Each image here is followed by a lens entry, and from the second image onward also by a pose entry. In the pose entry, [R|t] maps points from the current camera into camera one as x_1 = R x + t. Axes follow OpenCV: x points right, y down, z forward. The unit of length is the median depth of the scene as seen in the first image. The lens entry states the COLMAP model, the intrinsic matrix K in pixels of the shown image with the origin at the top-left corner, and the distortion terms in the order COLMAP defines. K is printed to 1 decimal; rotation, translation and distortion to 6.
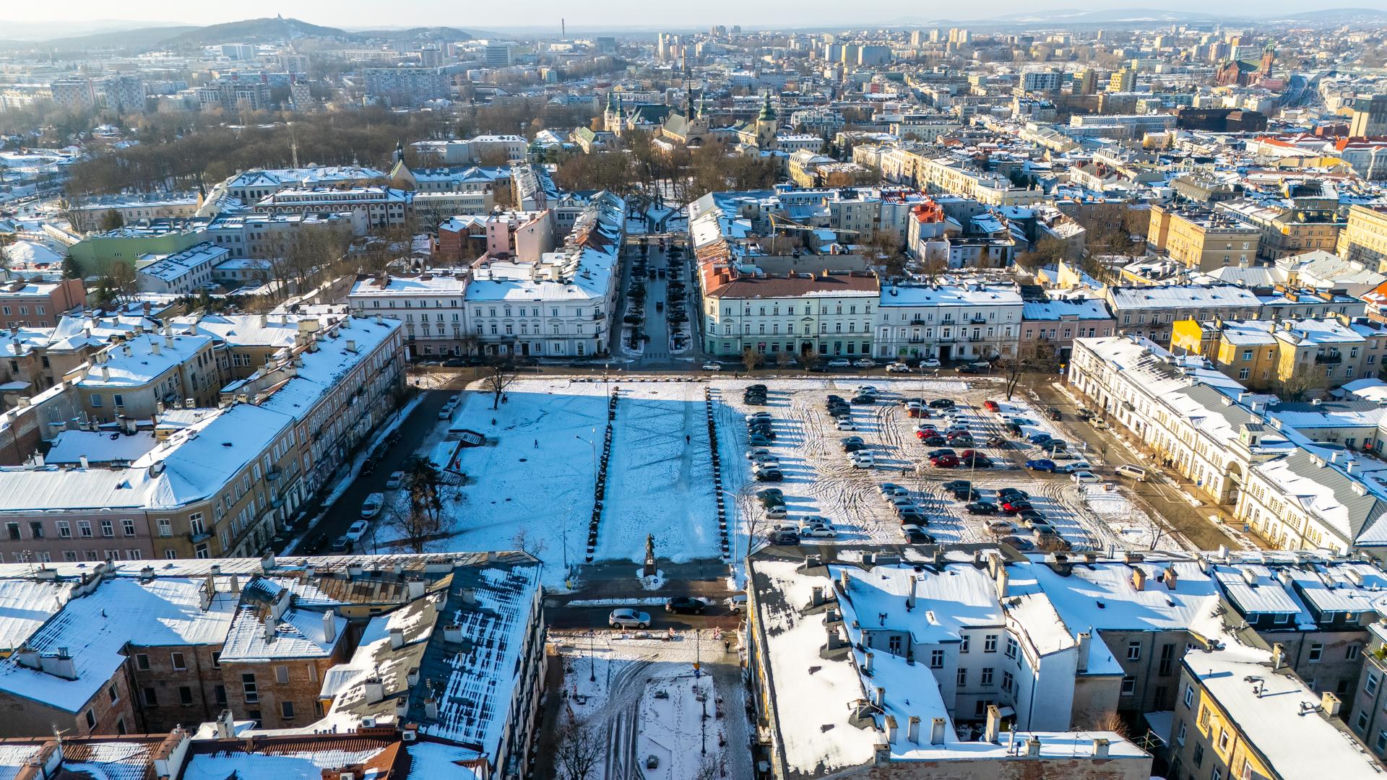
lens RADIAL K [[1007.4, 0, 694.6], [0, 1007.4, 391.7], [0, 0, 1]] dist [0.094437, -0.096506]
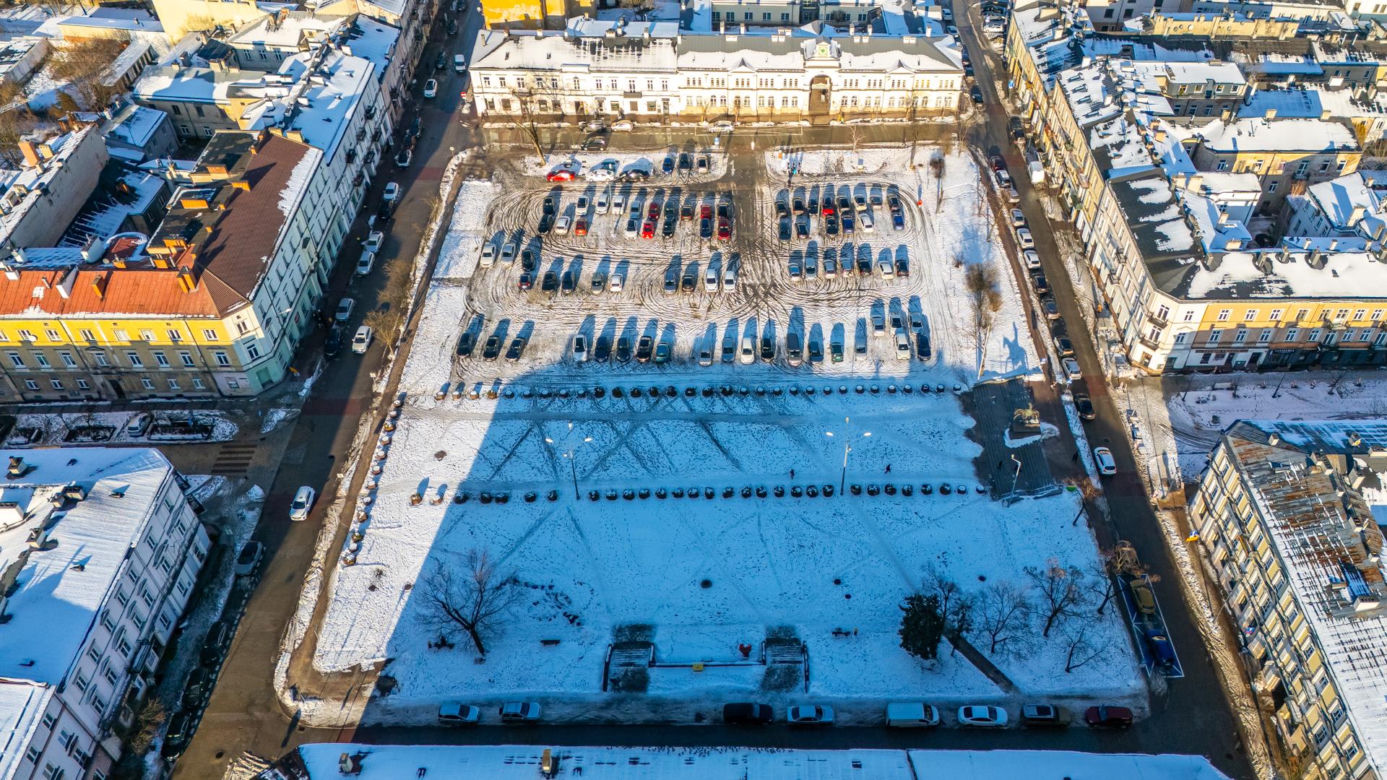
lens RADIAL K [[1052.0, 0, 799.2], [0, 1052.0, 435.0], [0, 0, 1]] dist [0.046082, -0.003174]
pose [[-0.020915, -0.720941, 0.692681, -0.510079], [0.304756, 0.655263, 0.691198, -0.408871], [-0.952201, 0.225555, 0.206007, 0.656850]]
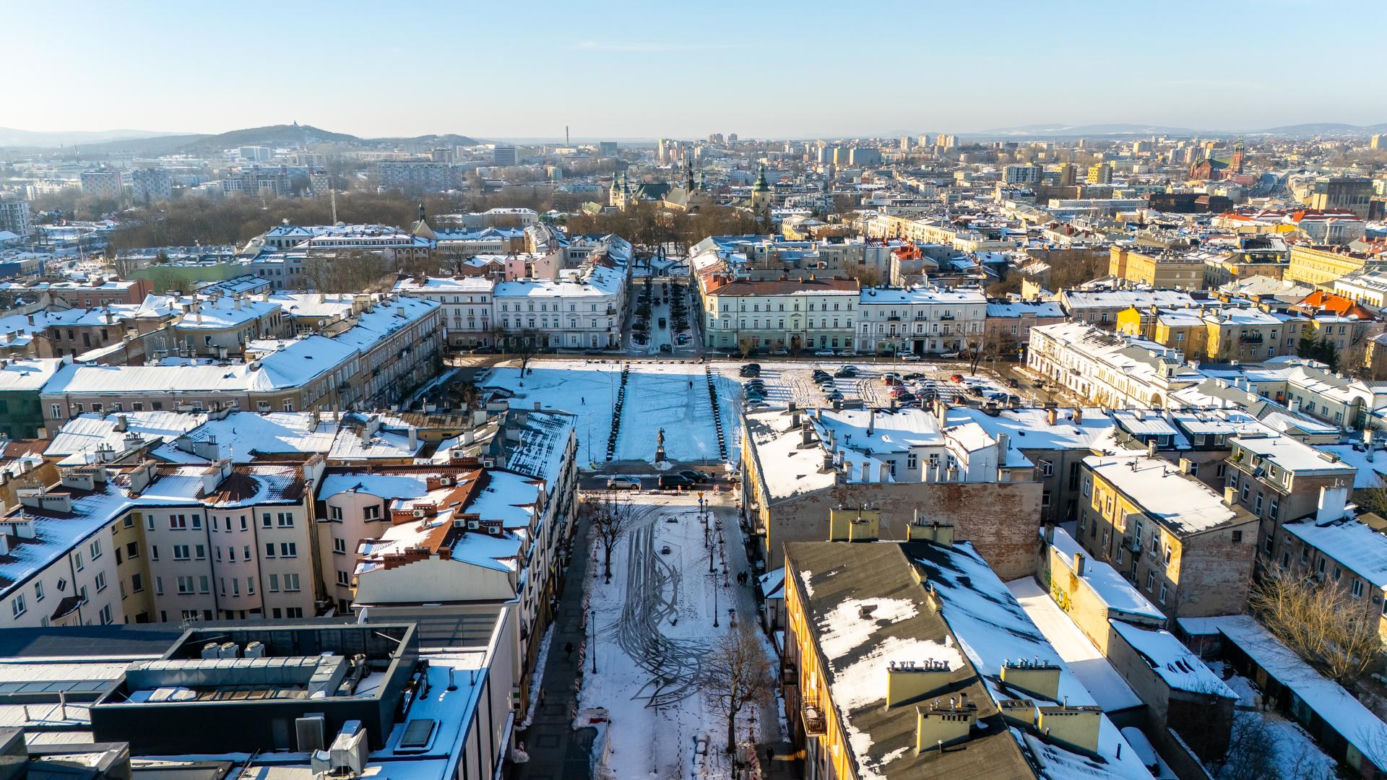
lens RADIAL K [[1007.4, 0, 694.6], [0, 1007.4, 391.7], [0, 0, 1]] dist [0.094437, -0.096506]
pose [[0.999995, 0.002463, 0.002219, -0.004414], [-0.002228, 0.994956, -0.100285, 0.141791], [-0.002454, 0.100279, 0.994956, -0.126330]]
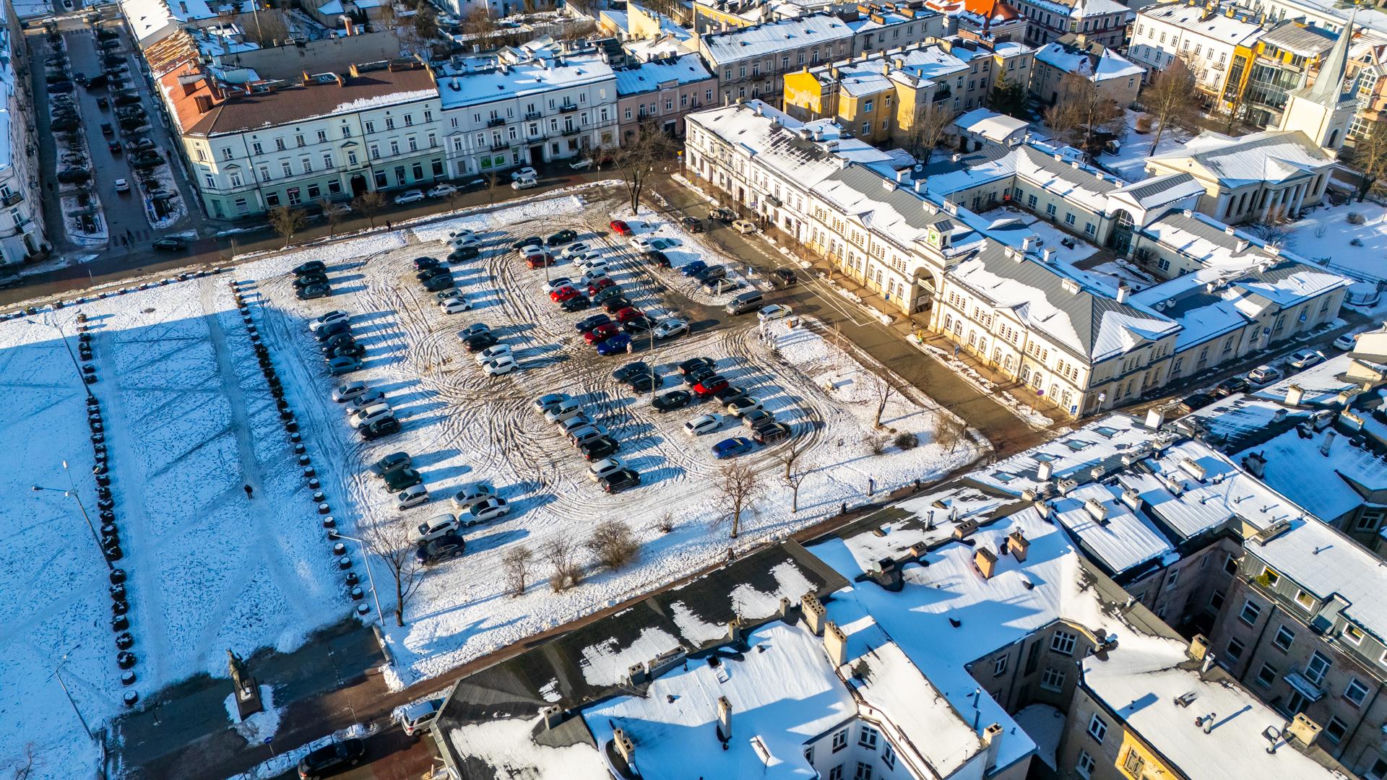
lens RADIAL K [[1007.4, 0, 694.6], [0, 1007.4, 391.7], [0, 0, 1]] dist [0.094437, -0.096506]
pose [[0.884269, -0.278879, 0.374560, 0.009143], [0.170239, 0.939410, 0.297534, -0.090636], [-0.434842, -0.199335, 0.878167, 0.245392]]
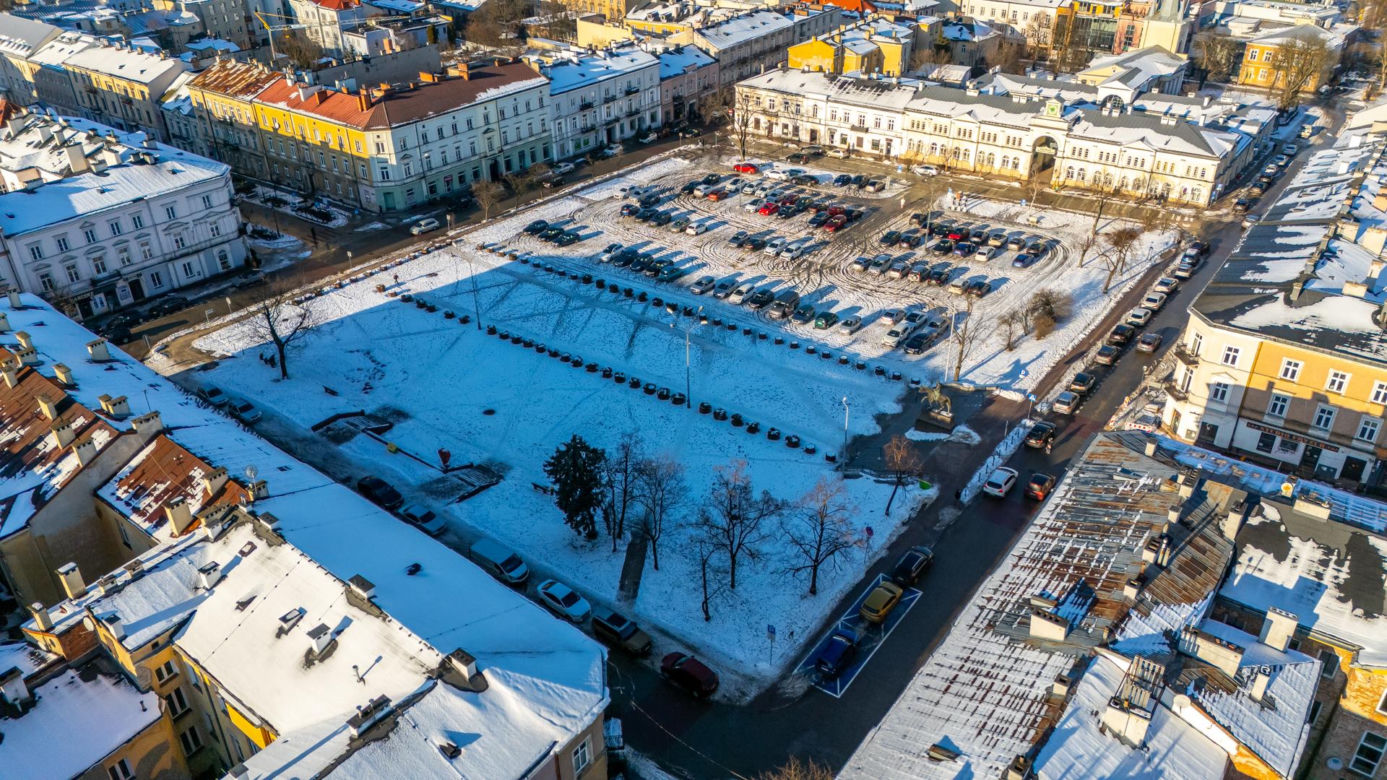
lens RADIAL K [[1007.4, 0, 694.6], [0, 1007.4, 391.7], [0, 0, 1]] dist [0.094437, -0.096506]
pose [[0.621144, -0.401915, 0.672789, -0.441356], [0.274762, 0.915673, 0.293340, -0.083043], [-0.733953, 0.002650, 0.679195, 0.399517]]
